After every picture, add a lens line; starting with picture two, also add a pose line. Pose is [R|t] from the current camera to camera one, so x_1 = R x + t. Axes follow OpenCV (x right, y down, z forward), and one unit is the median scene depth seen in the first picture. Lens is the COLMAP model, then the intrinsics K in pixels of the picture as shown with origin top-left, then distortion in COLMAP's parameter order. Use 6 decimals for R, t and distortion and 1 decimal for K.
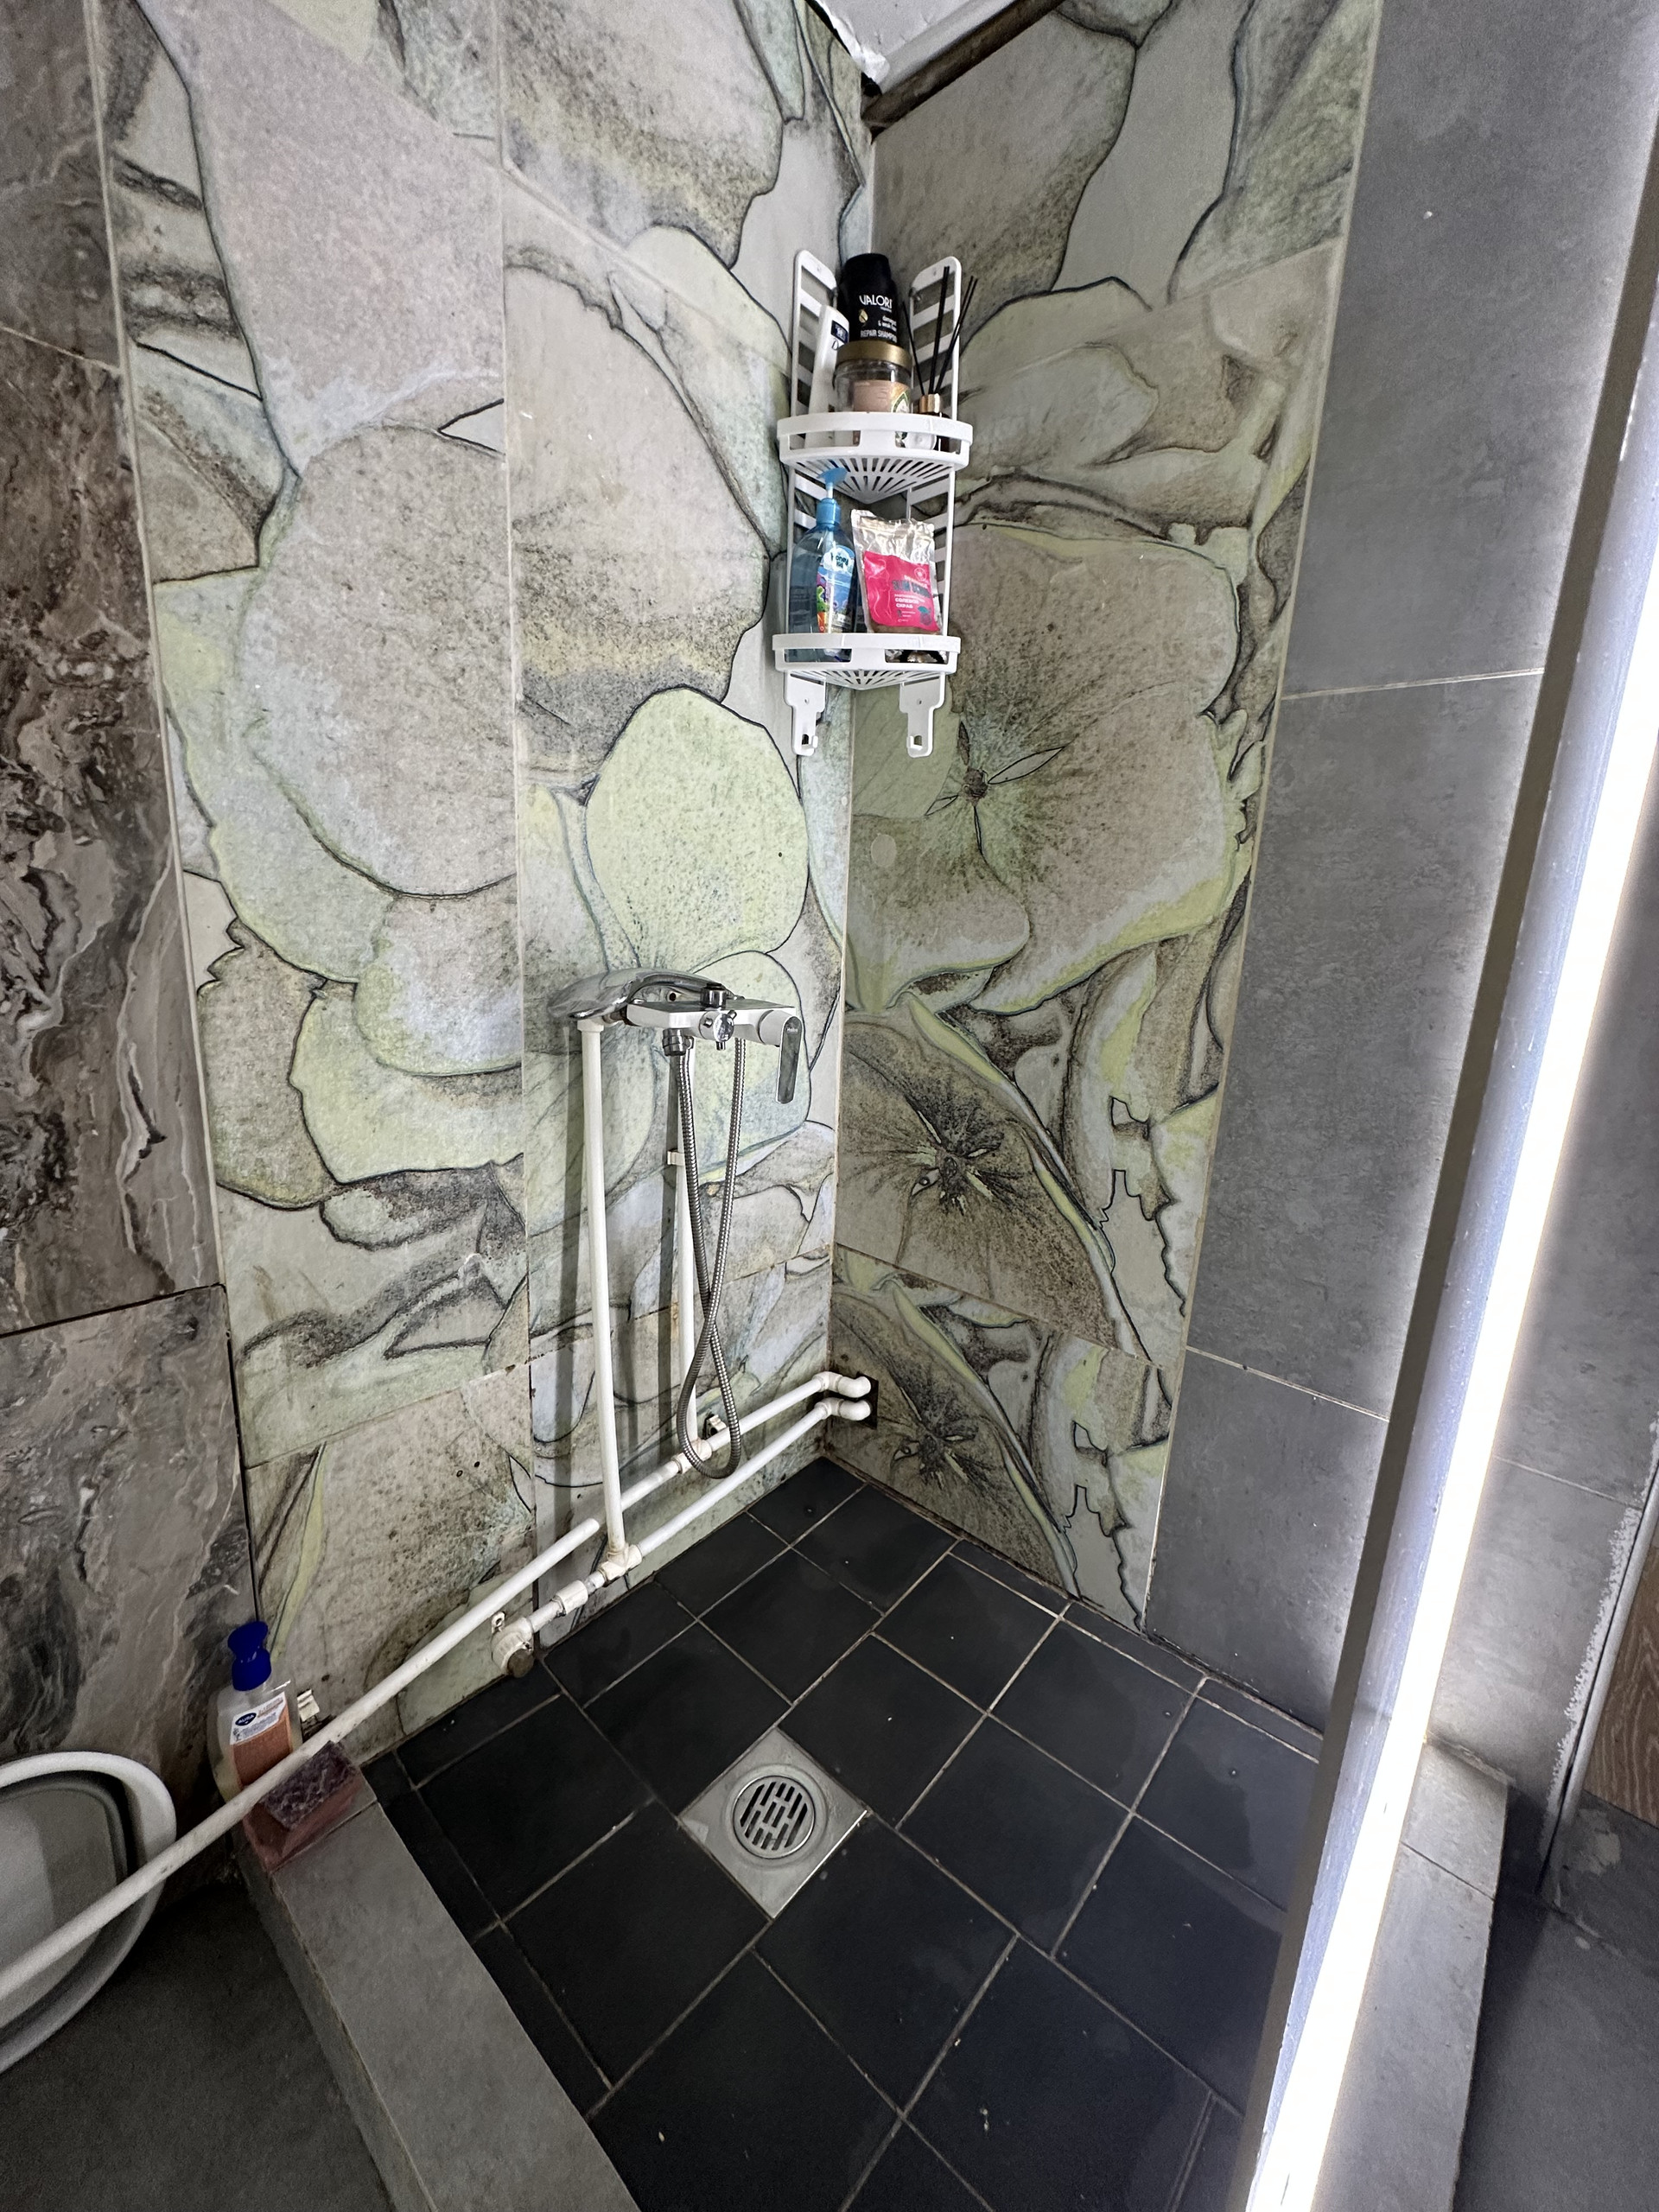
lens RADIAL K [[881.1, 0, 829.5], [0, 881.1, 1106.0], [0, 0, 1]] dist [-0.000857, 0.000163]
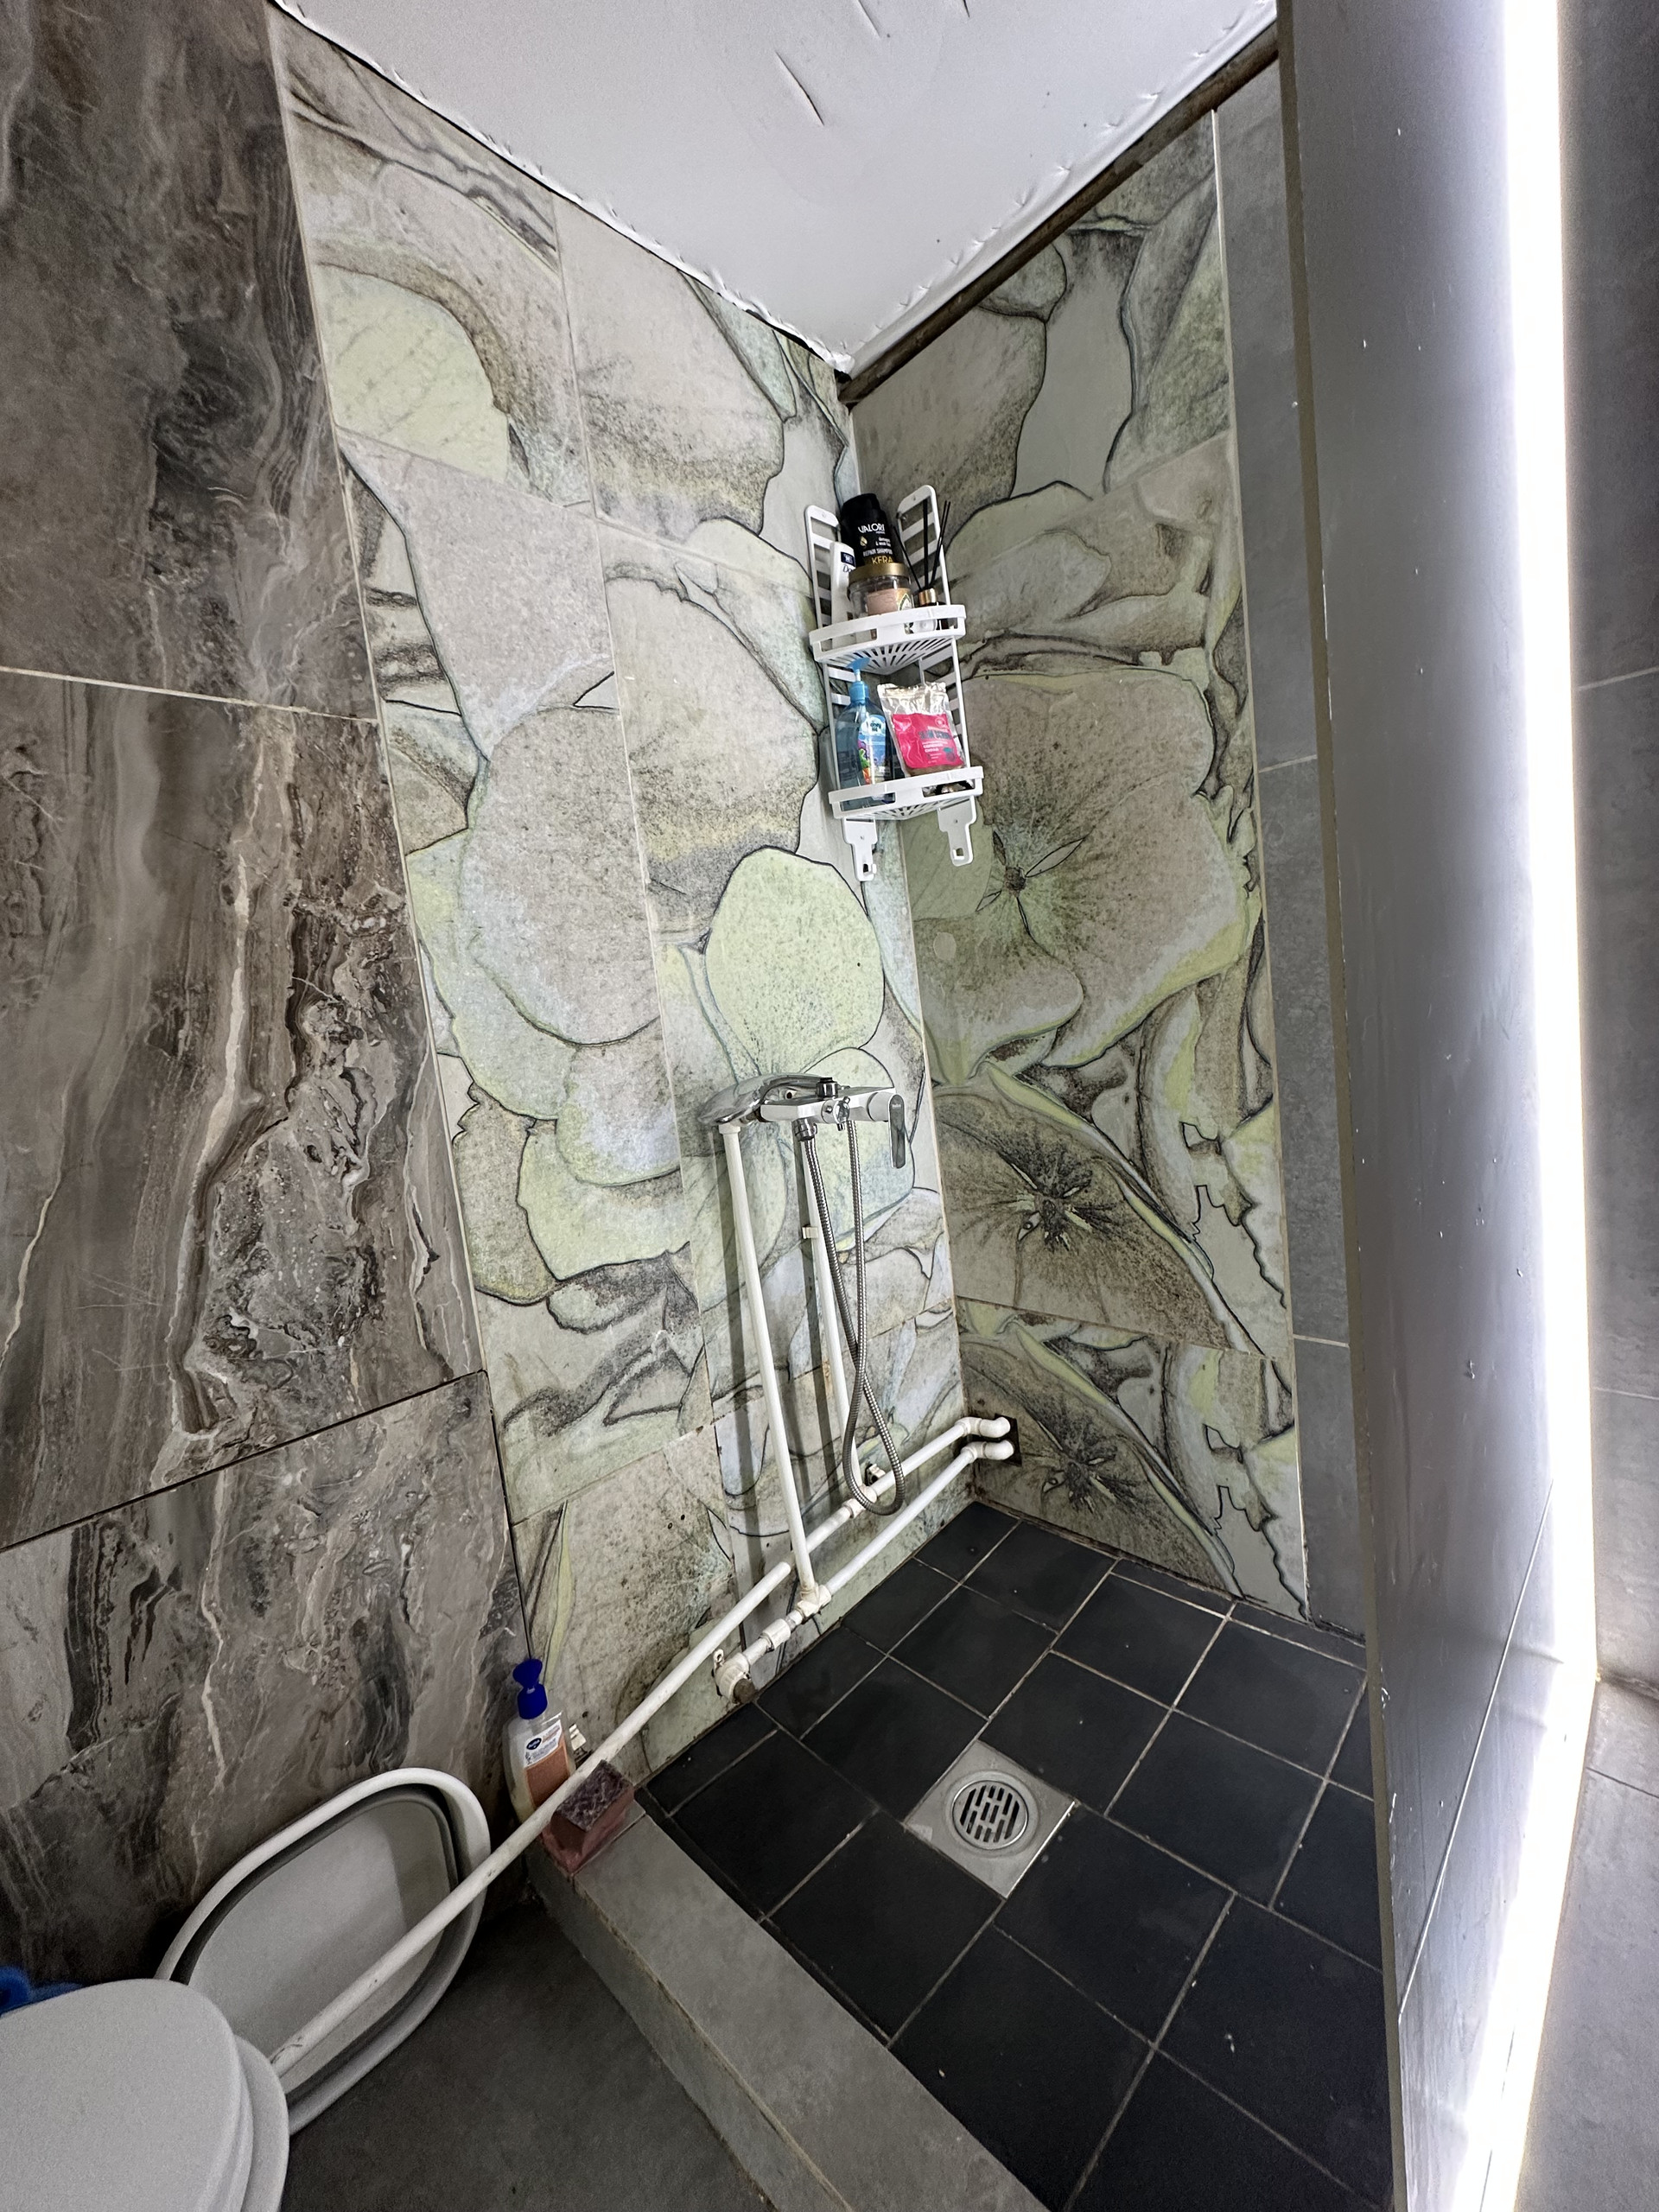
lens RADIAL K [[885.0, 0, 829.5], [0, 885.0, 1106.0], [0, 0, 1]] dist [-0.000033, 0.000060]
pose [[0.985008, -0.153592, -0.078543, -0.043451], [0.144245, 0.983029, -0.113347, 0.042502], [0.094619, 0.100318, 0.990446, -0.225656]]
